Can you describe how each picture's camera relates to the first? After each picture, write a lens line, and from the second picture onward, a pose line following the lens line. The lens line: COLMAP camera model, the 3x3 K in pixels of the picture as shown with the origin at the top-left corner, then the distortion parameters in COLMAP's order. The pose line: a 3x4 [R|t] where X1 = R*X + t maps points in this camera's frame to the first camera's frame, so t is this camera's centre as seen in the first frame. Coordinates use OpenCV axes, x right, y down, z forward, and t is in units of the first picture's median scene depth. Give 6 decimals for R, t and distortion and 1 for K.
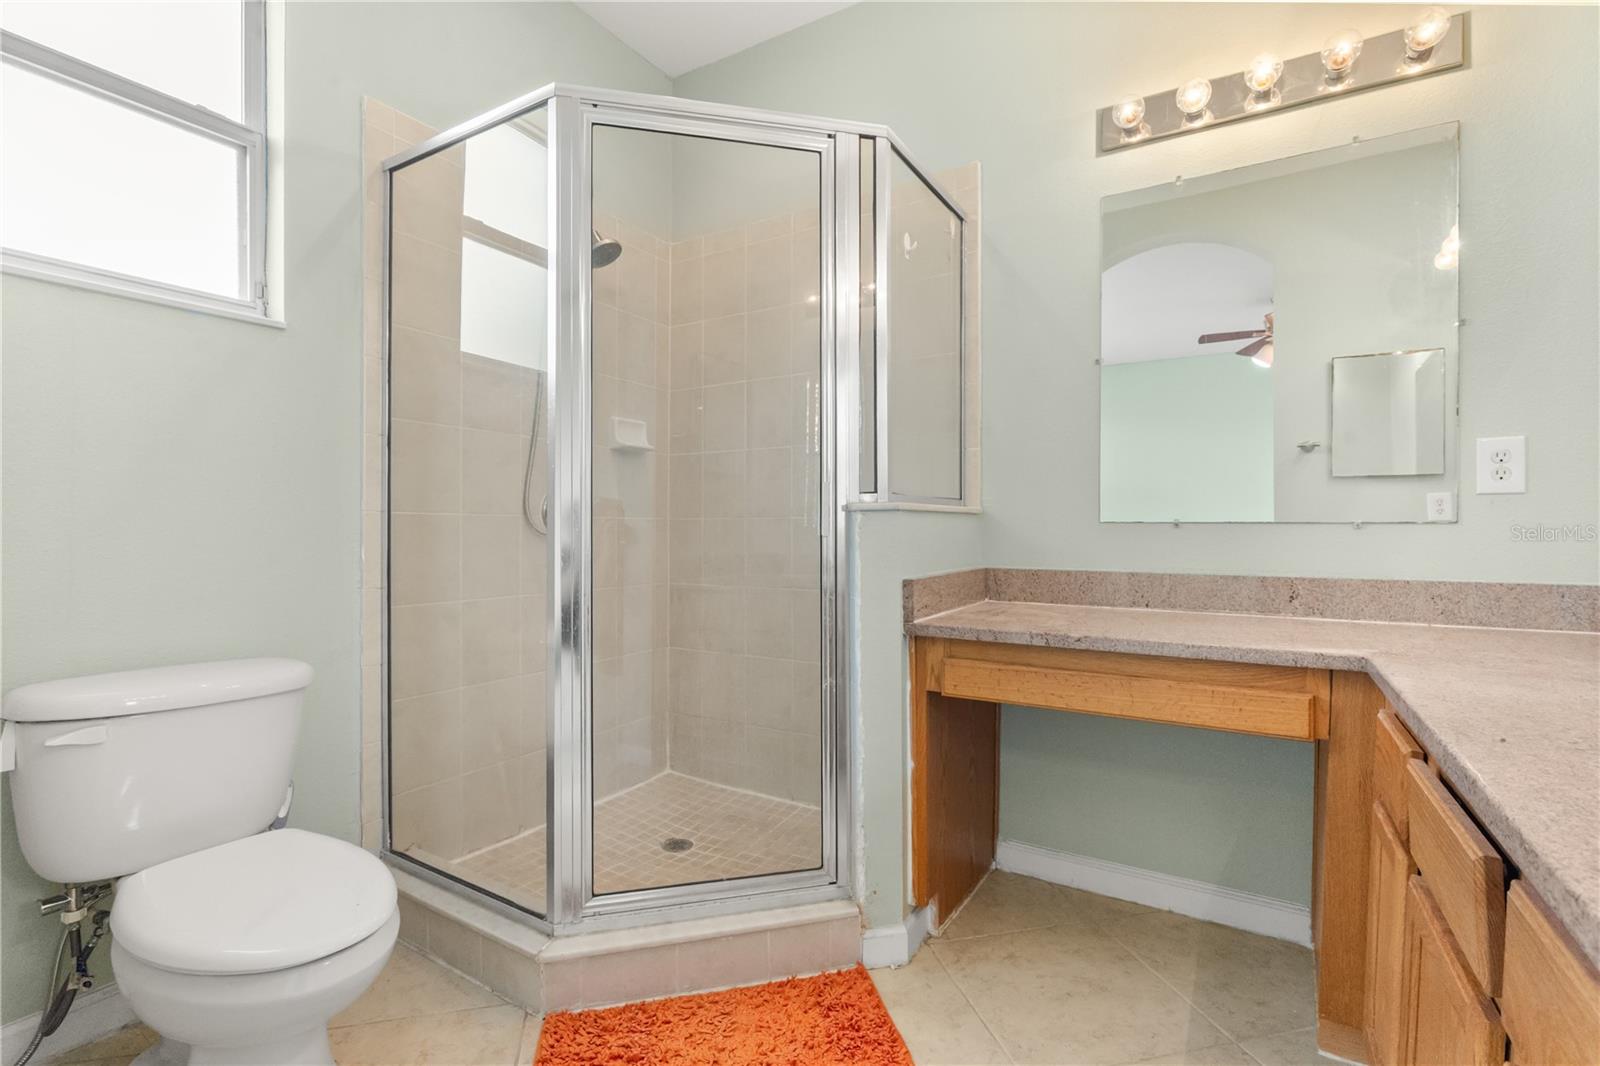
lens RADIAL K [[741.0, 0, 800.0], [0, 741.0, 533.0], [0, 0, 1]] dist [0.001759, -0.000131]
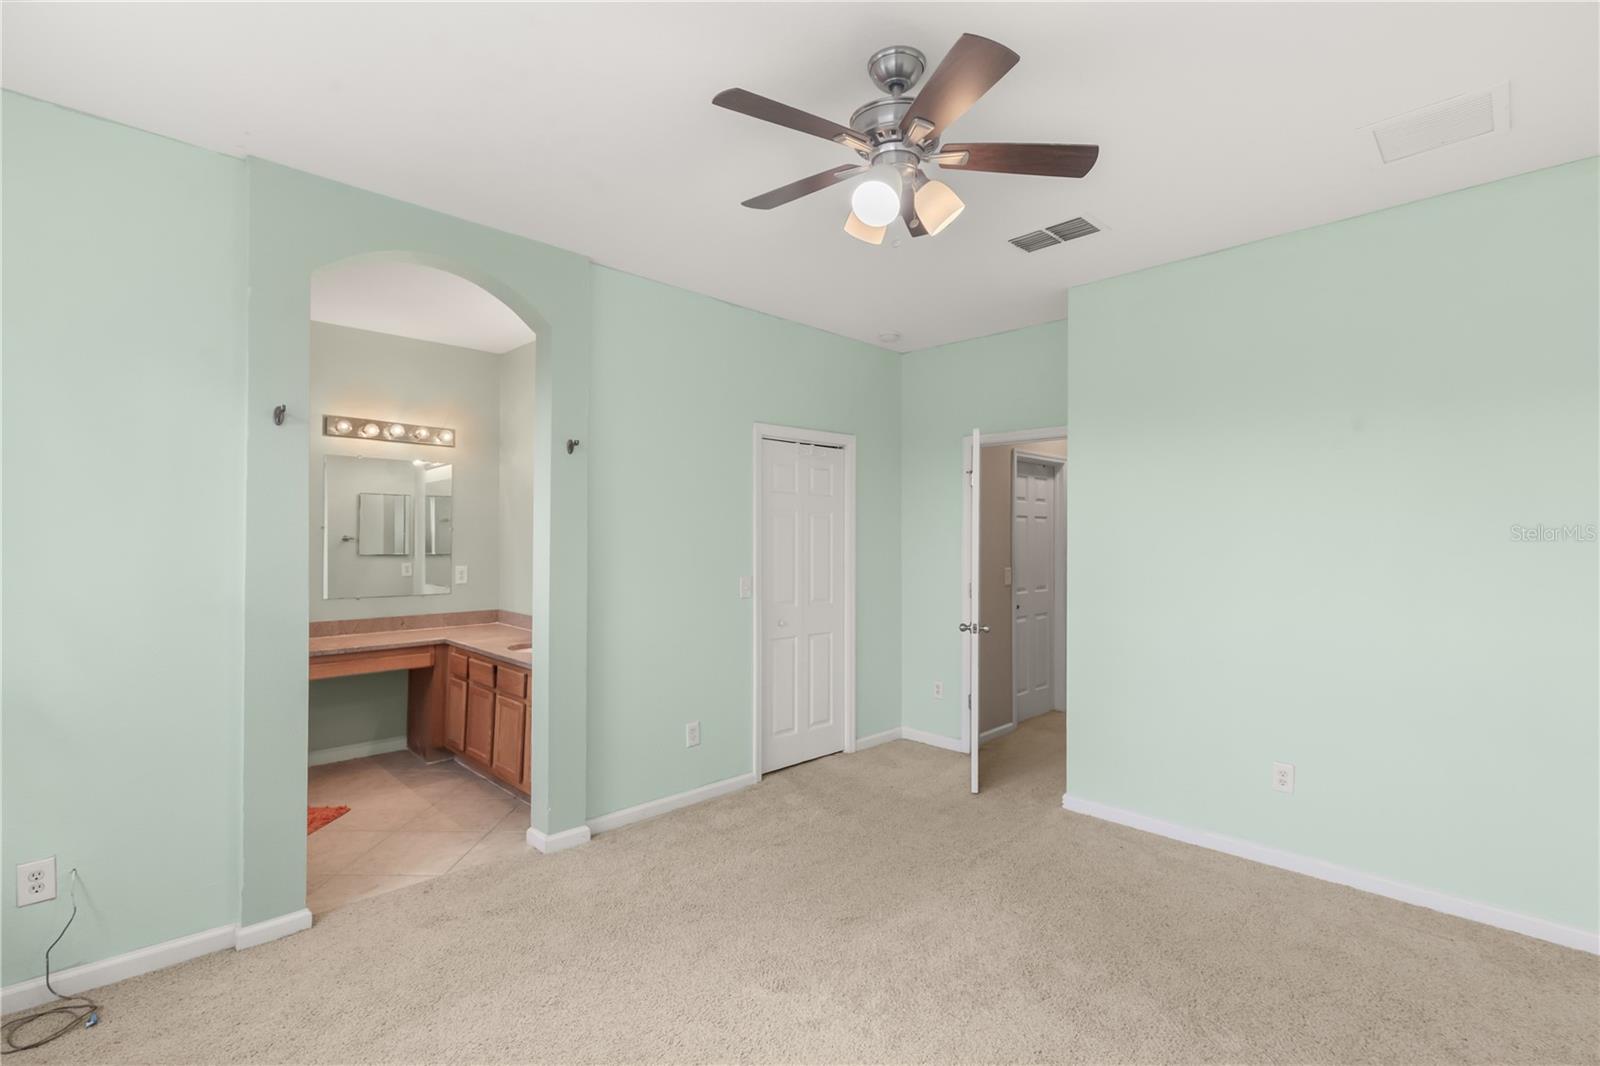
lens RADIAL K [[733.9, 0, 806.2], [0, 733.9, 535.7], [0, 0, 1]] dist [0.005158, 0.000006]
pose [[0.244874, 0.000775, 0.969554, -1.672557], [0.003977, 0.999990, -0.001804, -0.236134], [-0.969547, 0.004297, 0.244869, -1.156152]]
